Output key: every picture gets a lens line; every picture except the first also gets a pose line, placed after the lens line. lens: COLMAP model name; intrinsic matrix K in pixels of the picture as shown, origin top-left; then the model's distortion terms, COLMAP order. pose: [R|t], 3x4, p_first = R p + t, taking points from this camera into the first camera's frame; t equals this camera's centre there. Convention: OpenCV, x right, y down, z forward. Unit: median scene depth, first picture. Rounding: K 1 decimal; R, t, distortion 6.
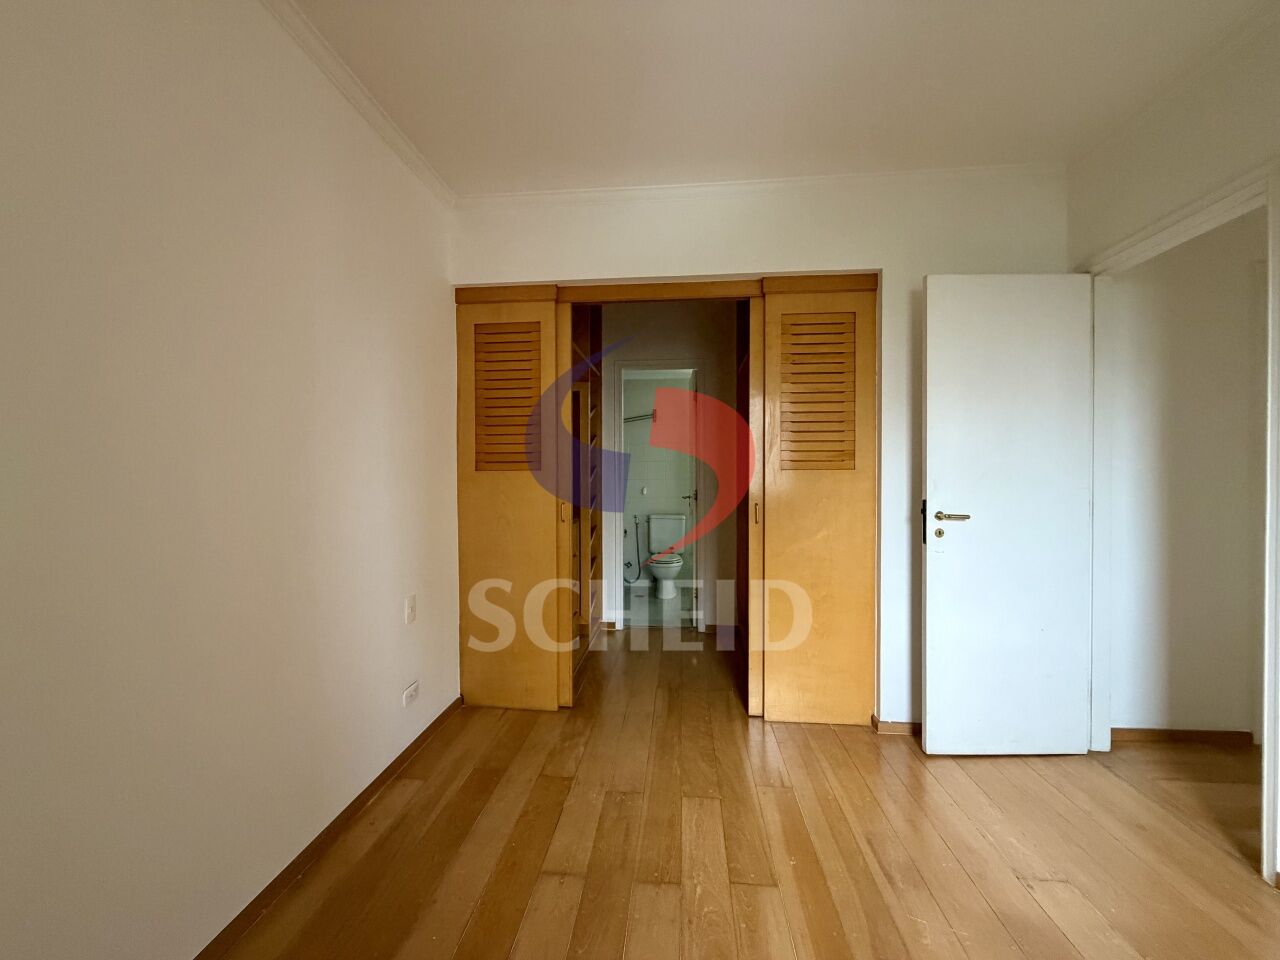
lens RADIAL K [[511.1, 0, 640.4], [0, 511.1, 484.4], [0, 0, 1]] dist [0.006597, 0.000055]
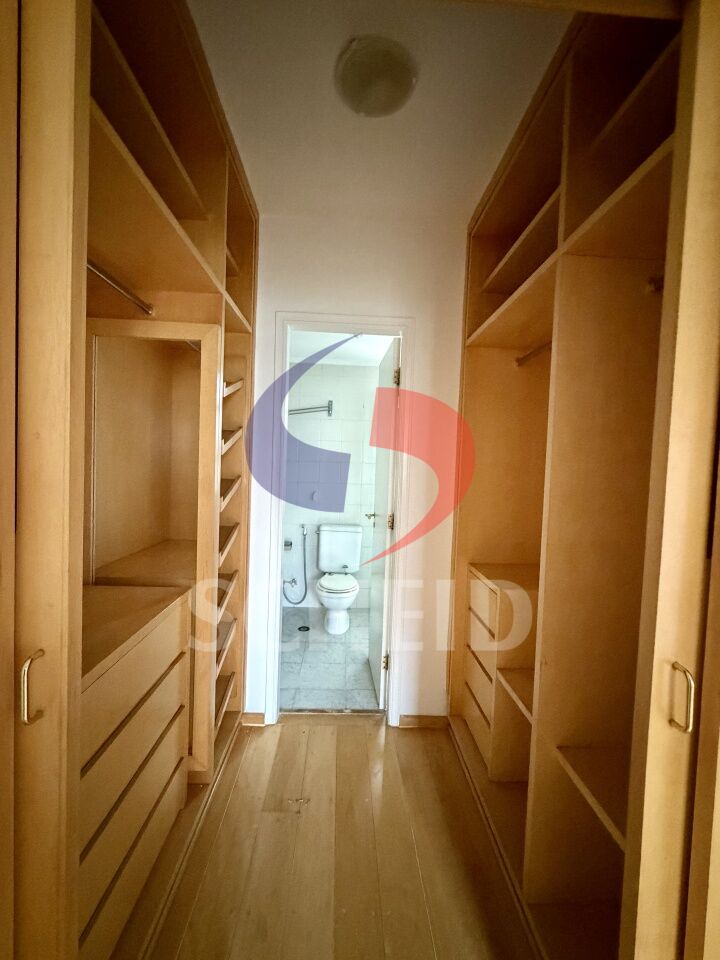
lens RADIAL K [[383.4, 0, 357.7], [0, 383.4, 480.4], [0, 0, 1]] dist [0.006597, 0.000055]
pose [[0.991610, 0.033818, 0.124761, -0.001824], [-0.037460, 0.998934, 0.026964, -0.035550], [-0.123716, -0.031411, 0.991820, 0.374176]]
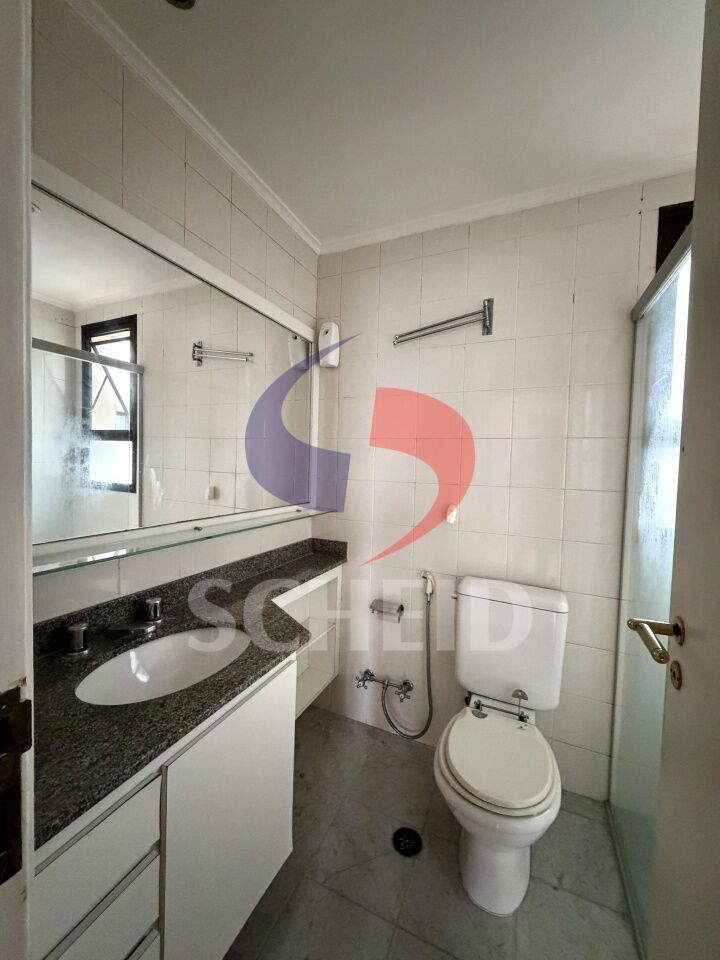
lens RADIAL K [[383.4, 0, 356.9], [0, 383.4, 483.5], [0, 0, 1]] dist [0.006597, 0.000055]
pose [[0.951075, 0.047254, -0.305324, 0.029489], [-0.041112, 0.998803, 0.026518, -0.017506], [0.306212, -0.012668, 0.951879, 0.726727]]
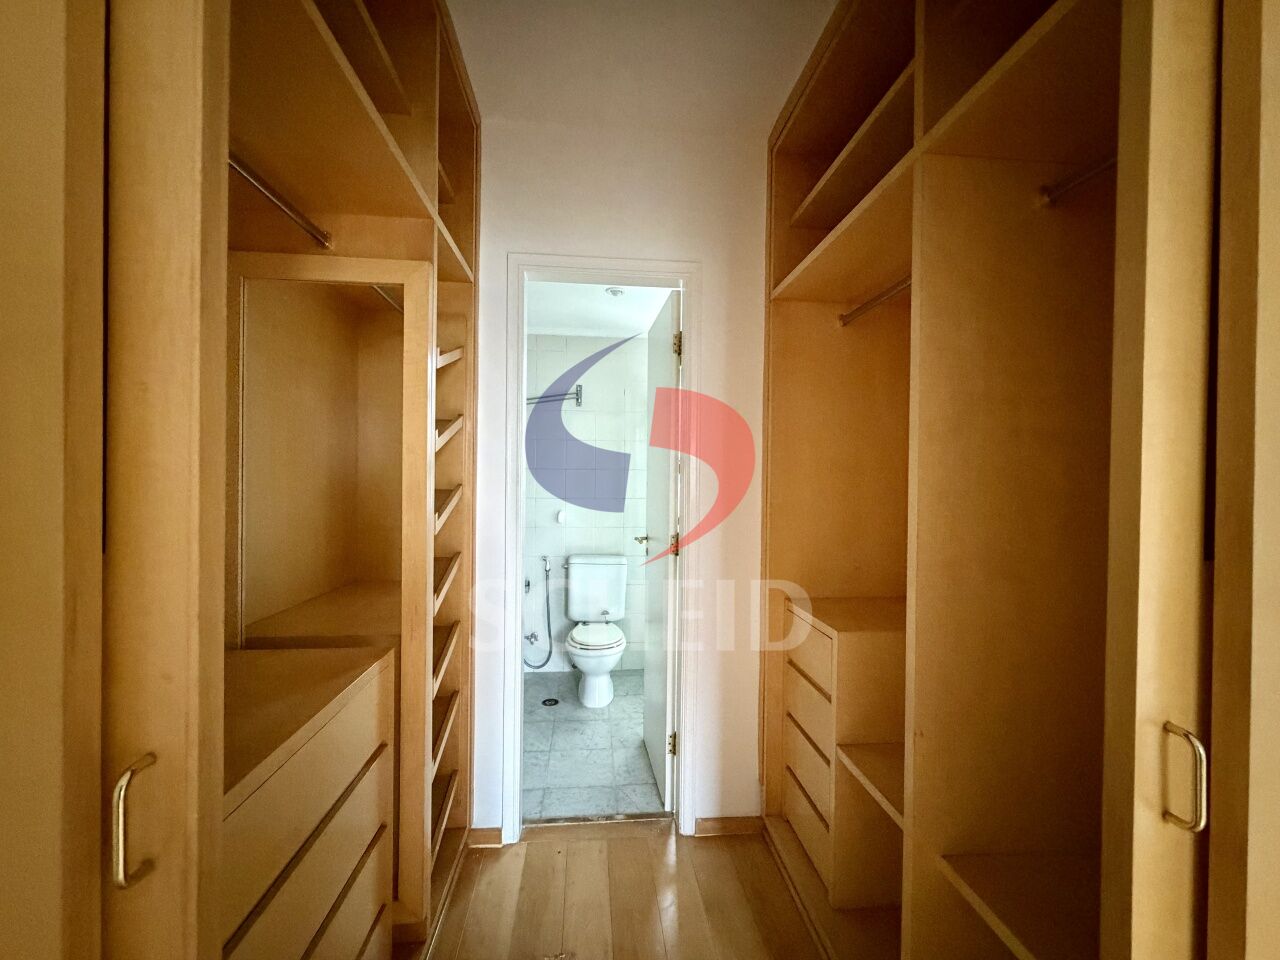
lens RADIAL K [[511.1, 0, 636.0], [0, 511.1, 484.8], [0, 0, 1]] dist [0.006597, 0.000055]
pose [[0.984356, 0.012358, 0.175755, -0.011728], [-0.012076, 0.999924, -0.002672, -0.026735], [-0.175775, 0.000508, 0.984430, 0.393557]]
